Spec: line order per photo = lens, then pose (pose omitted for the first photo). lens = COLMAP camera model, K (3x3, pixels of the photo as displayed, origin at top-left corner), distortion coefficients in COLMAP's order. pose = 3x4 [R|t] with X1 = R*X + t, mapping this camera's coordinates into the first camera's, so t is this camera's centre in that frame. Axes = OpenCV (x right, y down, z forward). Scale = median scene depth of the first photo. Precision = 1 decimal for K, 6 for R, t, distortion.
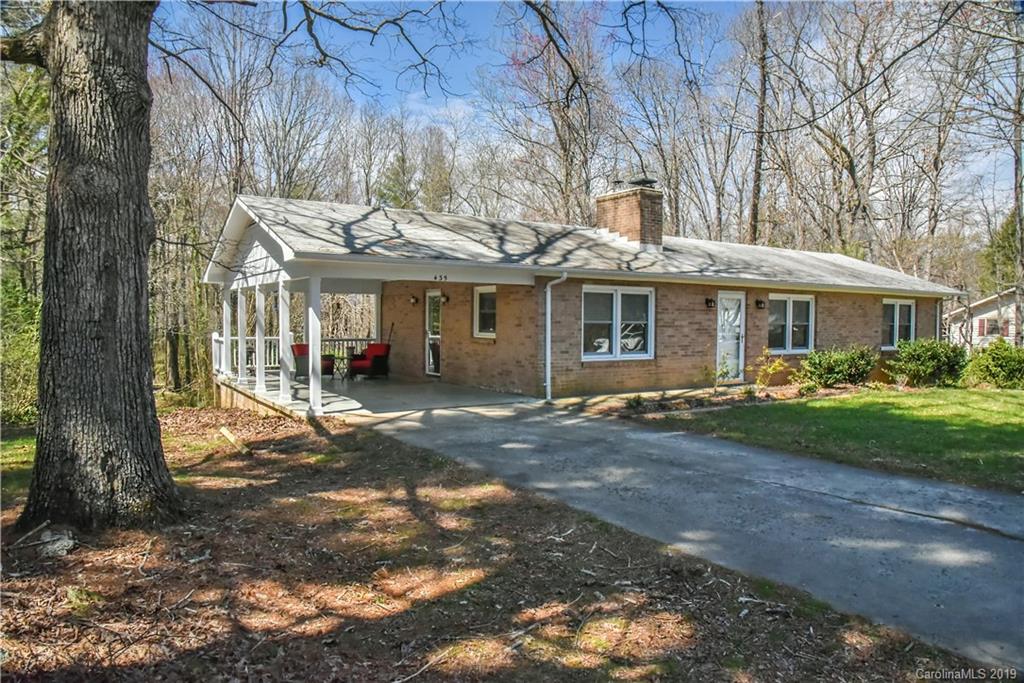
lens RADIAL K [[689.3, 0, 512.0], [0, 689.3, 341.5], [0, 0, 1]] dist [-0.056051, -0.002186]
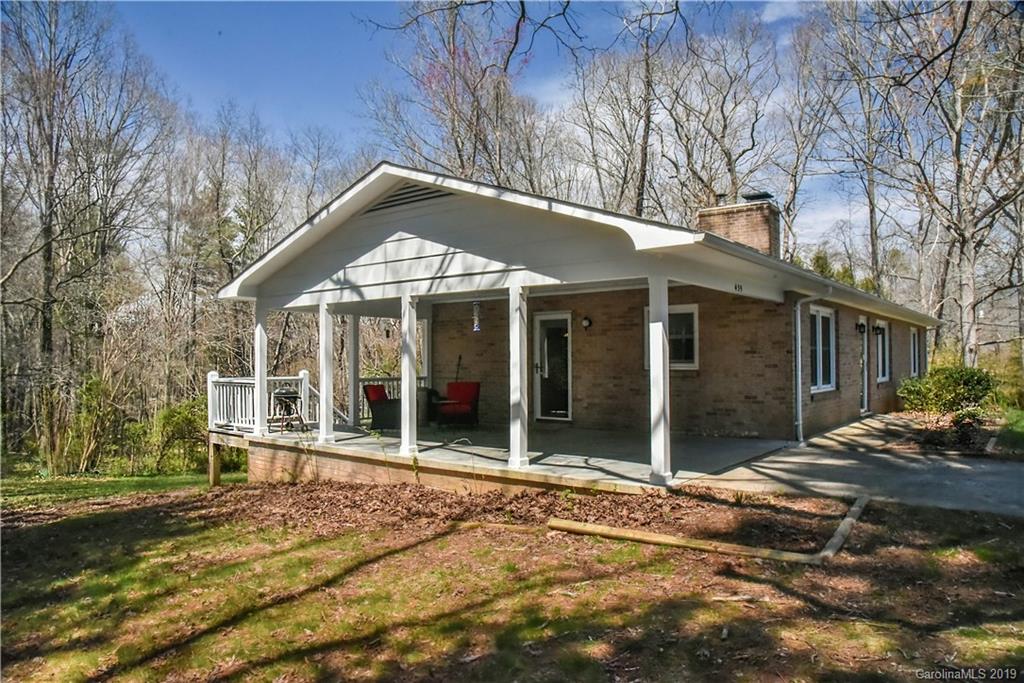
lens RADIAL K [[689.3, 0, 512.0], [0, 689.3, 341.5], [0, 0, 1]] dist [-0.056051, -0.002186]
pose [[0.939432, -0.003064, 0.342722, -0.437881], [0.023089, 0.998254, -0.054364, 0.001104], [-0.341958, 0.058984, 0.937862, 0.279856]]
